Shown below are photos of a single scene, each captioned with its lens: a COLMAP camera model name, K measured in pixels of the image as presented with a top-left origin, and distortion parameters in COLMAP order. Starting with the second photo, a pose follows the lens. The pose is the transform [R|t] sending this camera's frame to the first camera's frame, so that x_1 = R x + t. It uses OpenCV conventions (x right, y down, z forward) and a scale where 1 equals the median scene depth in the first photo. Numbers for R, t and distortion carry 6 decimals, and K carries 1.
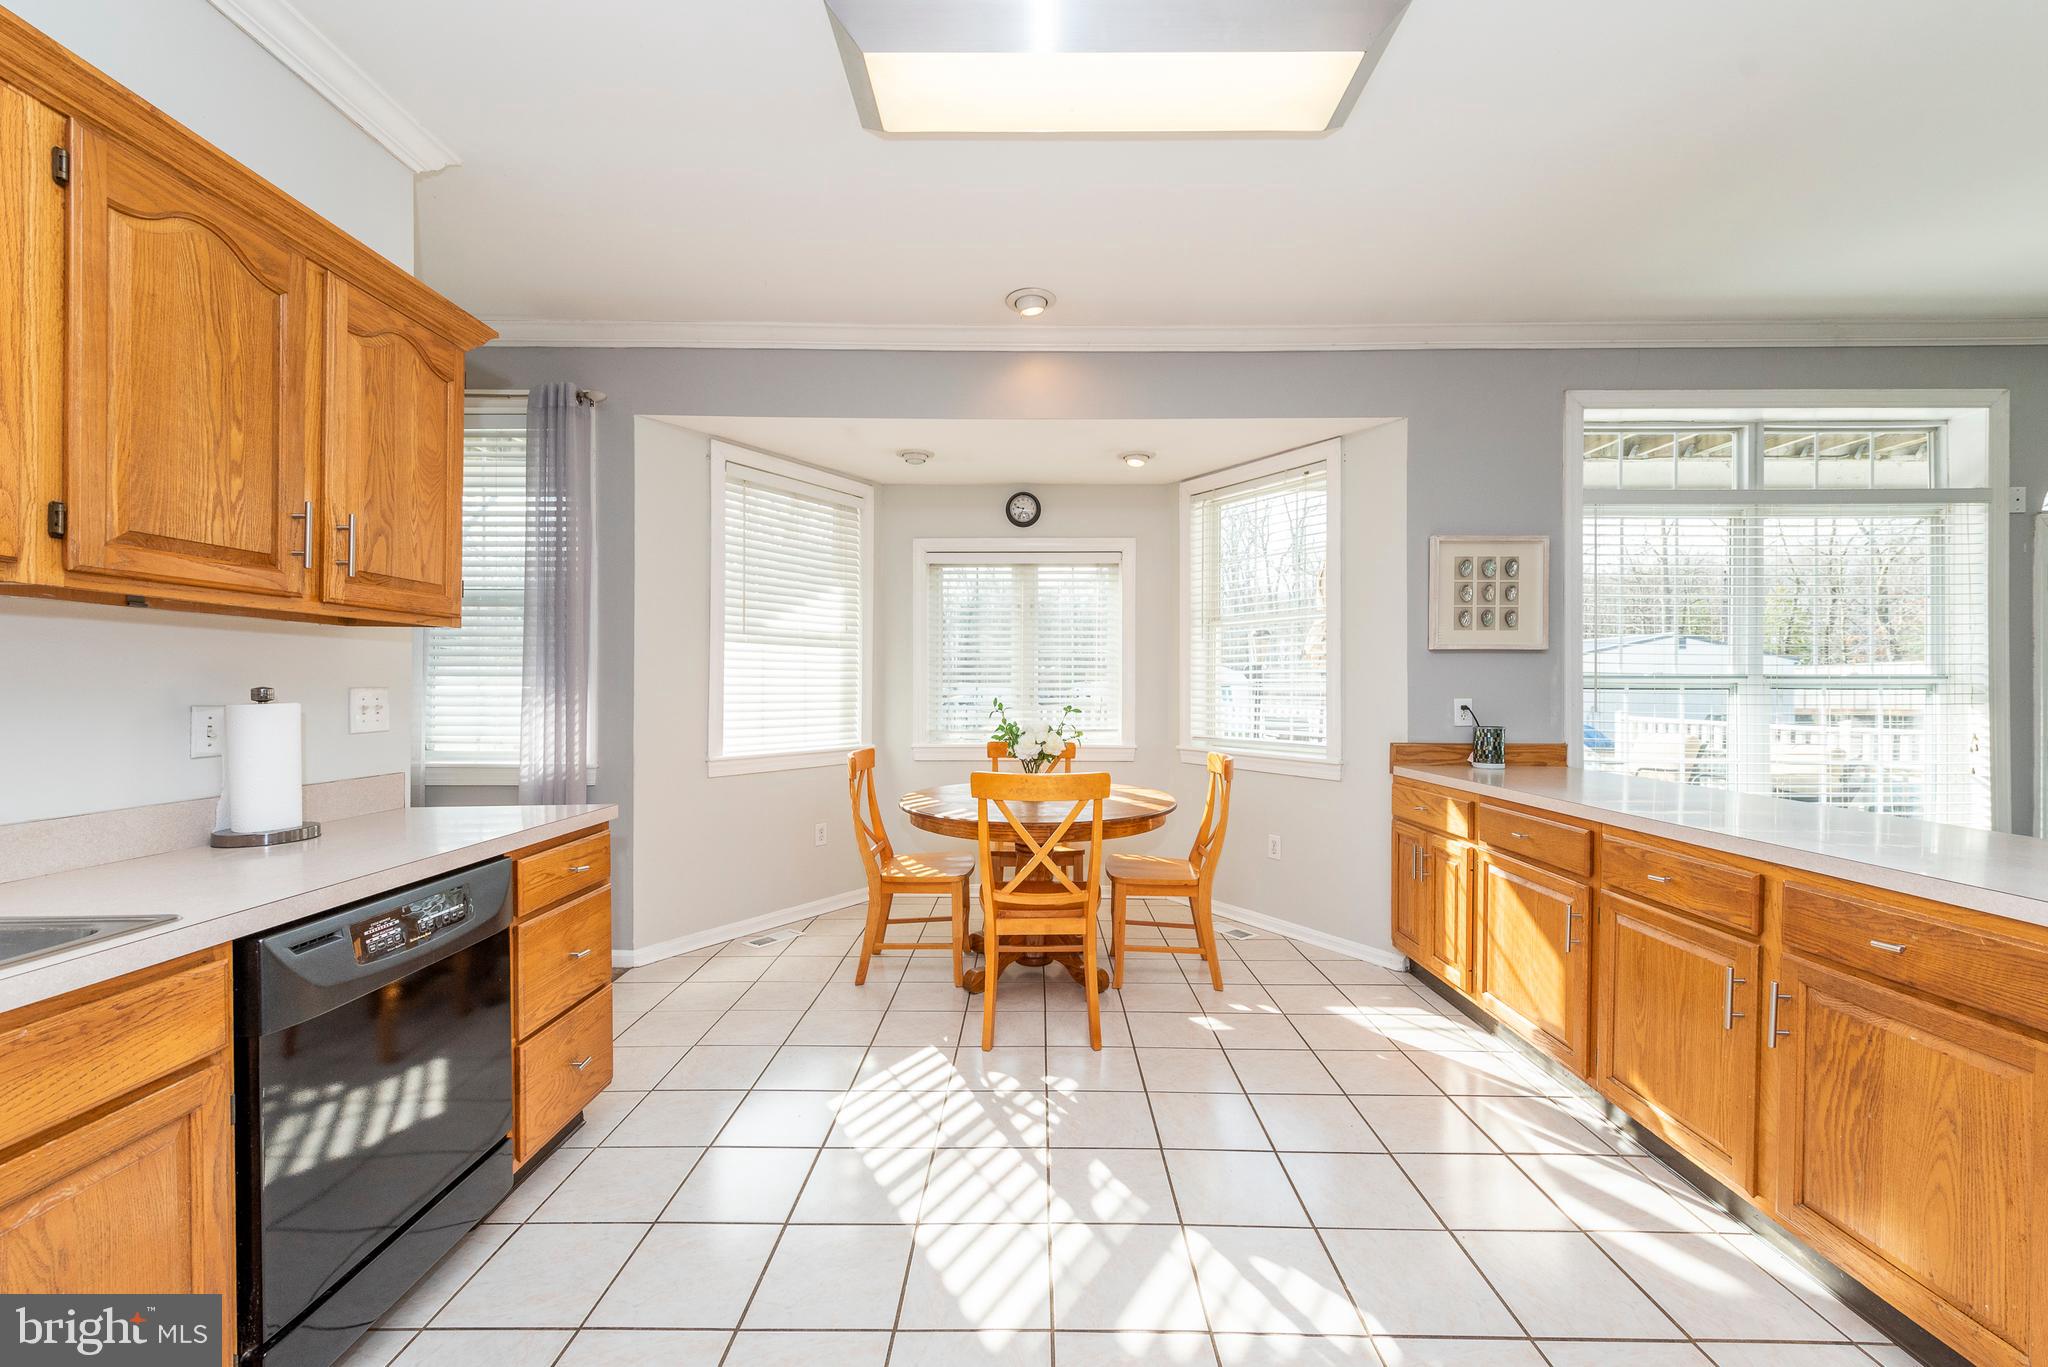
lens RADIAL K [[793.8, 0, 1027.7], [0, 793.8, 687.1], [0, 0, 1]] dist [0.010832, -0.002731]
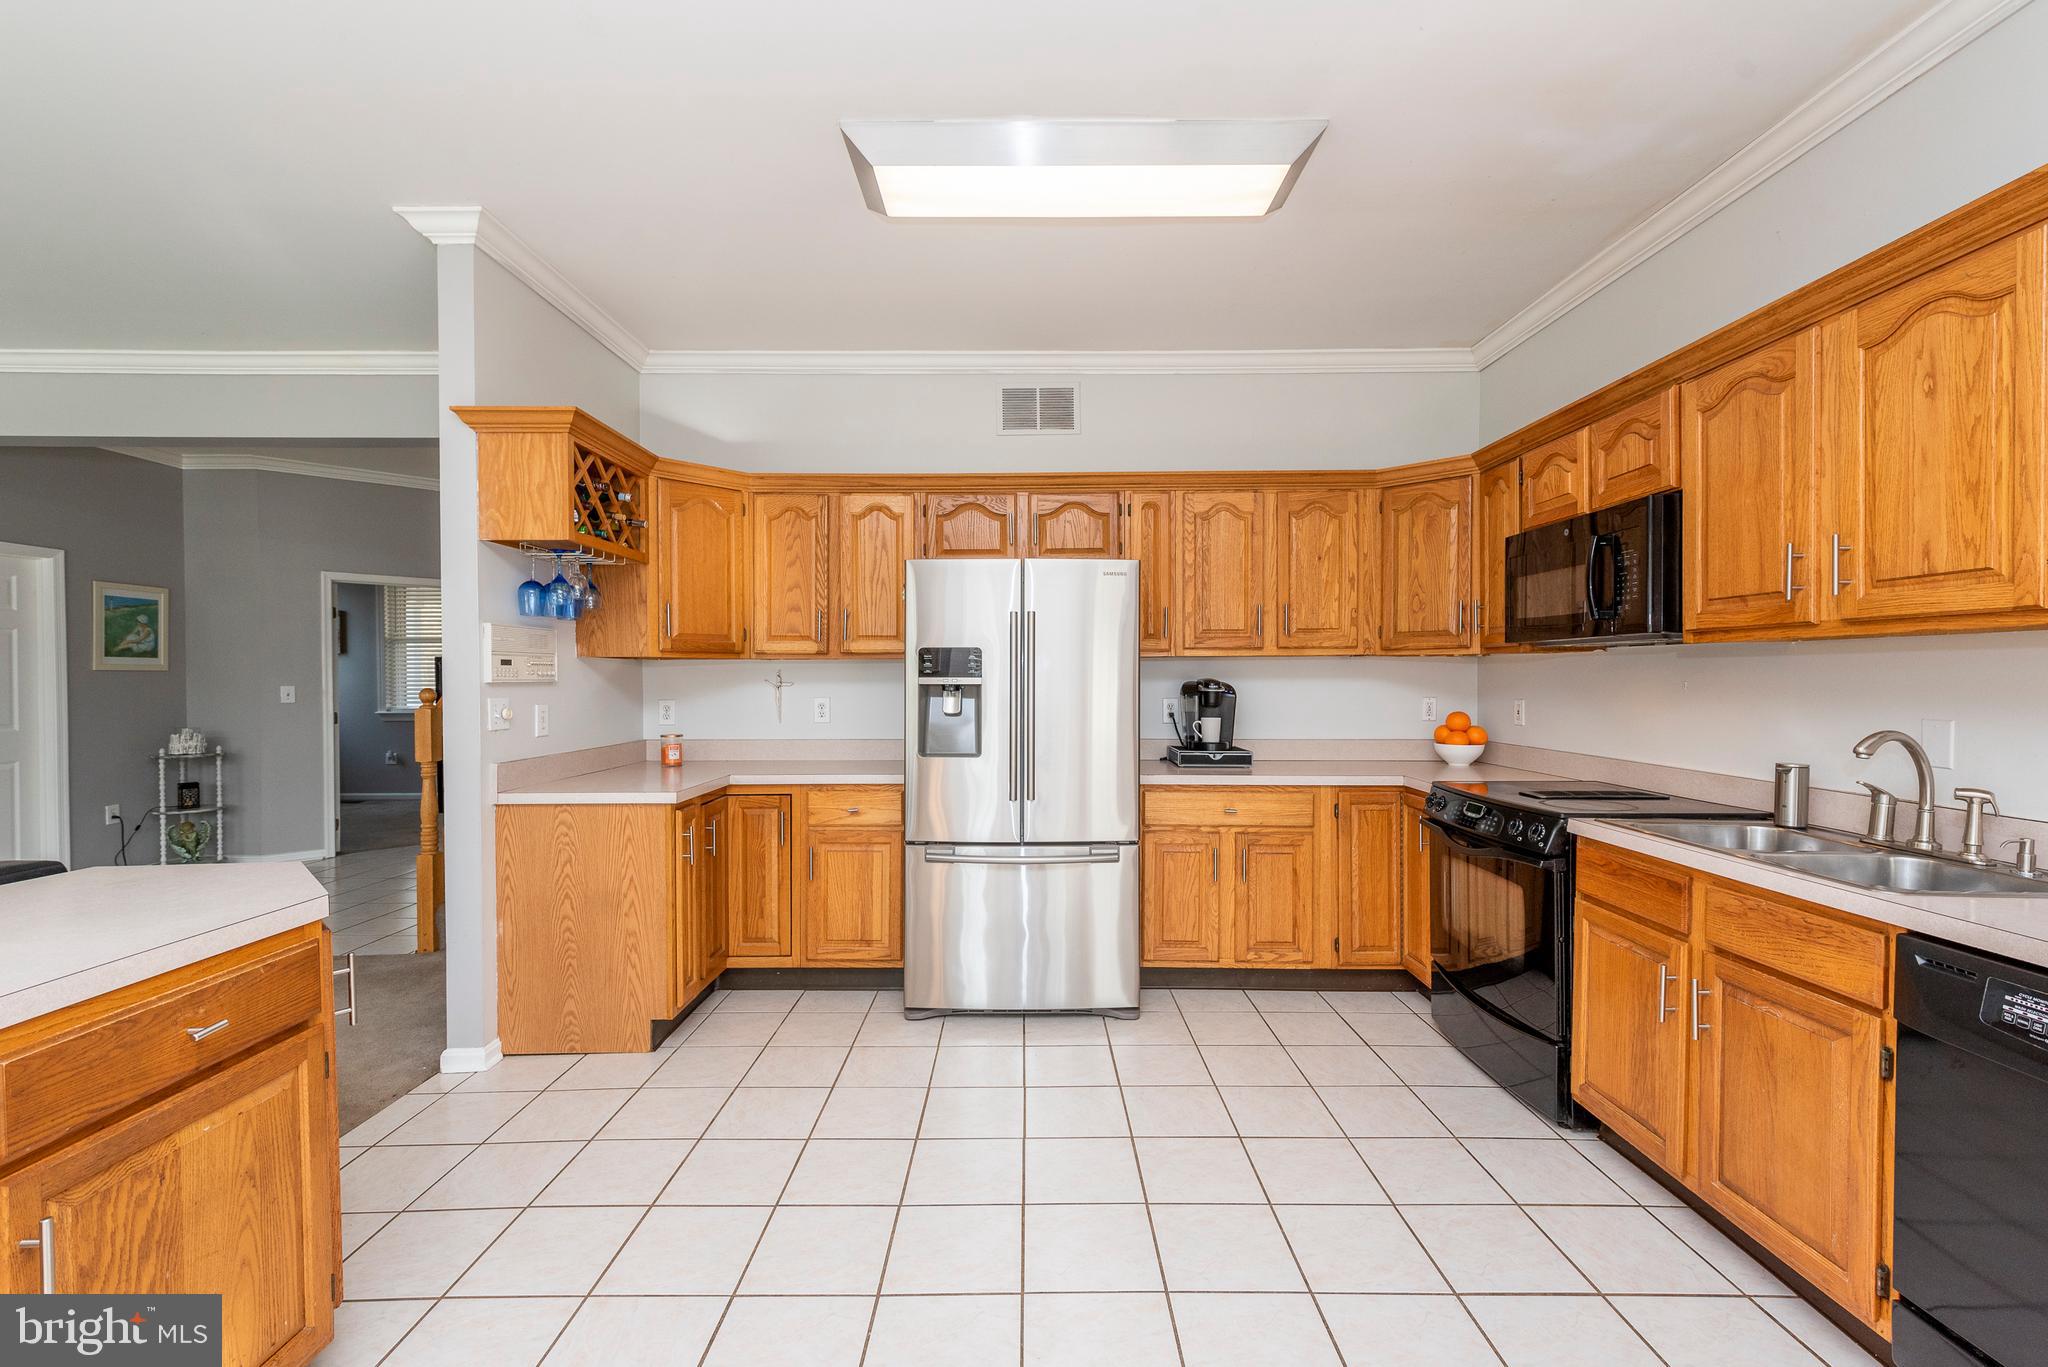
lens RADIAL K [[858.2, 0, 1027.7], [0, 858.2, 688.8], [0, 0, 1]] dist [0.013497, -0.003506]
pose [[-0.999934, -0.001705, -0.011351, 0.125578], [-0.001856, 0.999909, 0.013351, -0.019038], [0.011327, 0.013372, -0.999846, 0.949262]]
